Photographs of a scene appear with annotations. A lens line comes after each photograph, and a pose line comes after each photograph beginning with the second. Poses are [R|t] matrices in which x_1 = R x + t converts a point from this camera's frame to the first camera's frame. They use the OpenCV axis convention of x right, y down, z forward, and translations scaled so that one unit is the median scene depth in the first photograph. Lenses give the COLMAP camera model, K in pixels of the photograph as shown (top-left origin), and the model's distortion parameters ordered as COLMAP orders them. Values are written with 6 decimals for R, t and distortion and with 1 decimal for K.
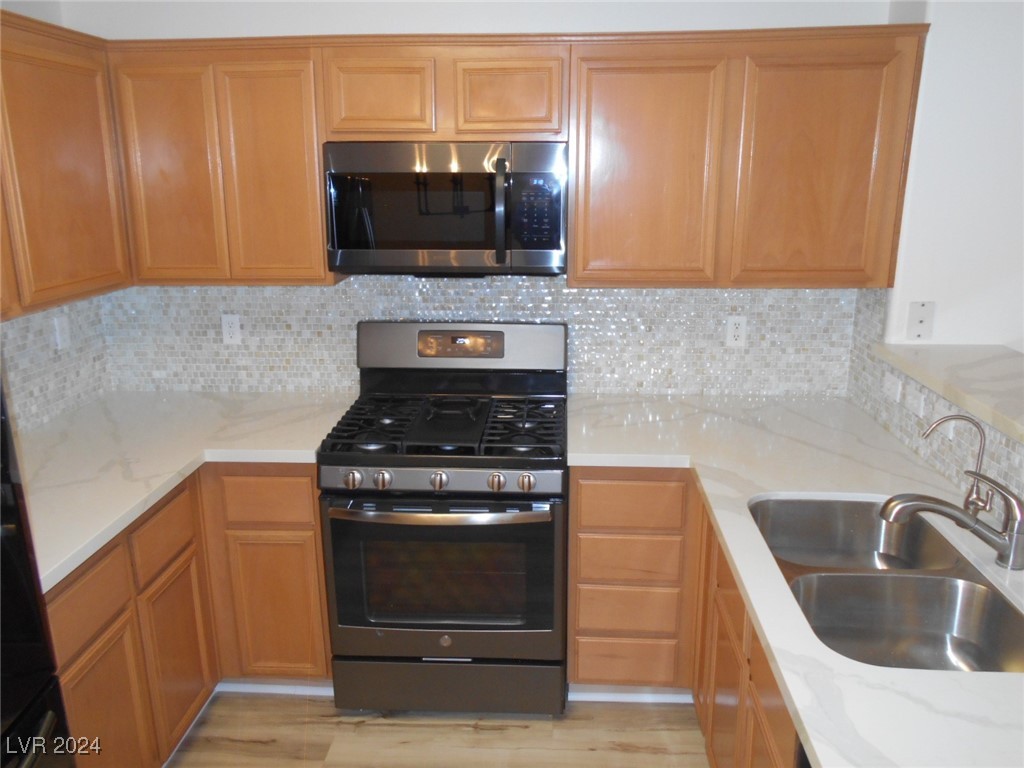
lens RADIAL K [[818.7, 0, 508.8], [0, 818.7, 383.3], [0, 0, 1]] dist [-0.029793, 0.032701]
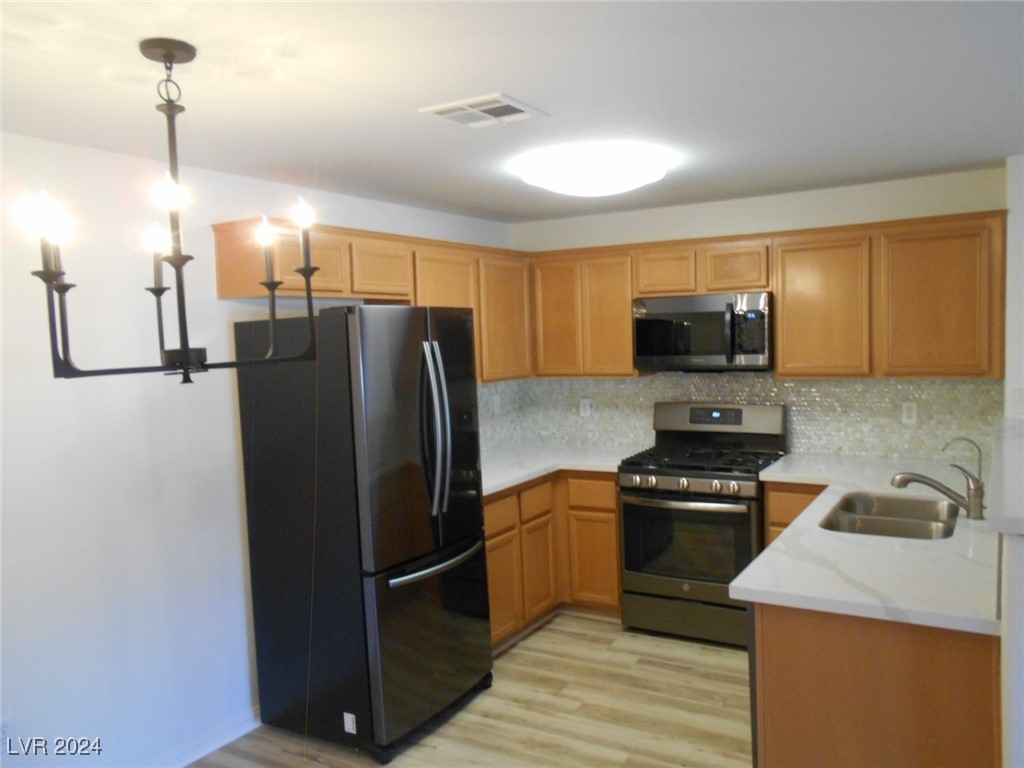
lens RADIAL K [[818.7, 0, 507.5], [0, 818.7, 383.1], [0, 0, 1]] dist [-0.029793, 0.032701]
pose [[0.888085, 0.003370, -0.459666, 0.317617], [-0.086889, 0.983177, -0.160664, 0.182192], [0.451392, 0.182623, 0.873438, -0.603435]]
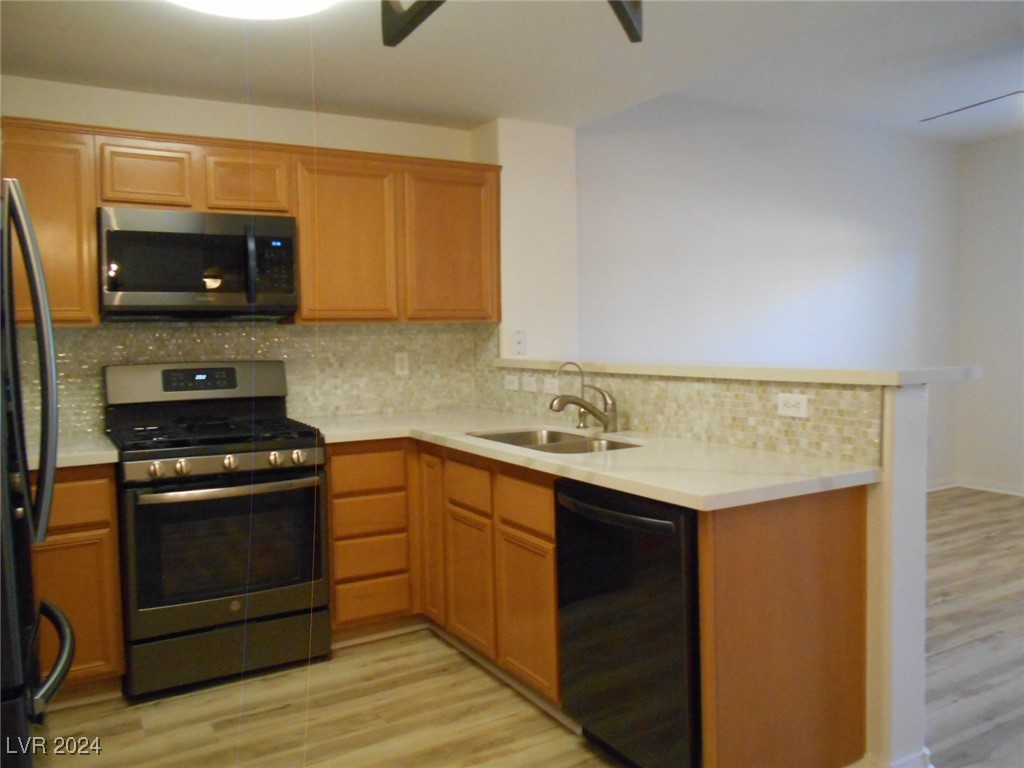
lens RADIAL K [[818.7, 0, 534.5], [0, 818.7, 368.1], [0, 0, 1]] dist [-0.029793, 0.032701]
pose [[0.818196, -0.037917, 0.573688, -0.346600], [0.160382, 0.973266, -0.164411, 0.215072], [-0.552117, 0.226530, 0.802404, -0.252608]]
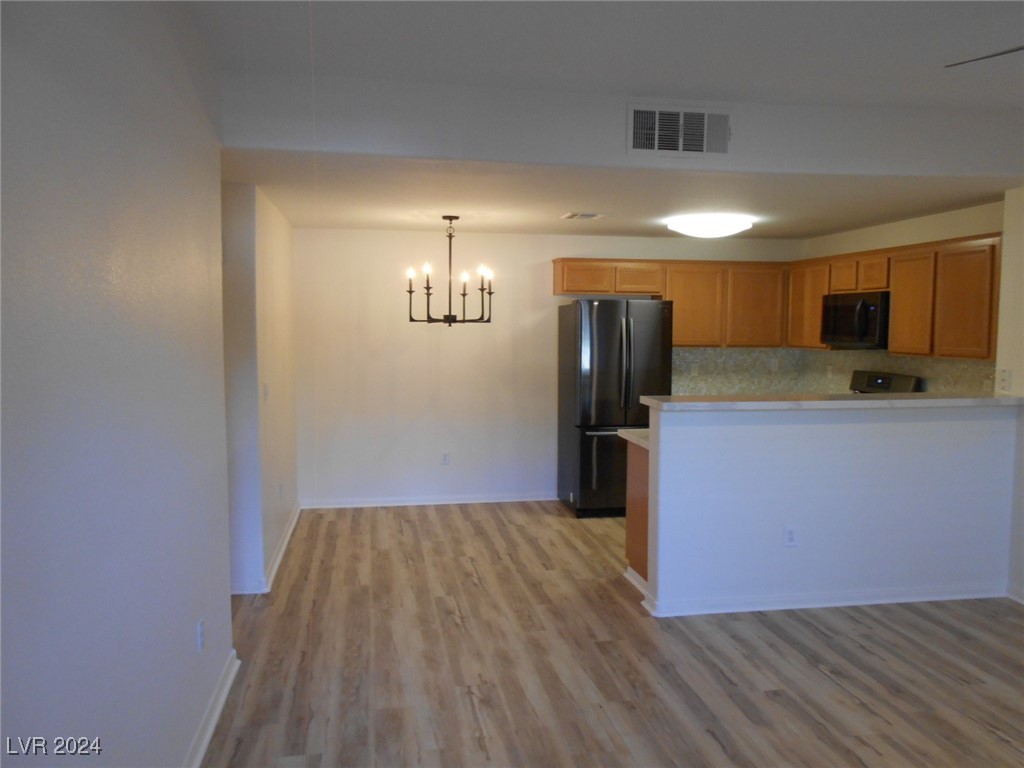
lens RADIAL K [[818.7, 0, 516.6], [0, 818.7, 385.9], [0, 0, 1]] dist [-0.029793, 0.032701]
pose [[0.238783, 0.081620, -0.967637, 1.834732], [-0.247799, 0.968593, 0.020552, 0.157937], [0.938924, 0.234872, 0.251509, -0.459368]]
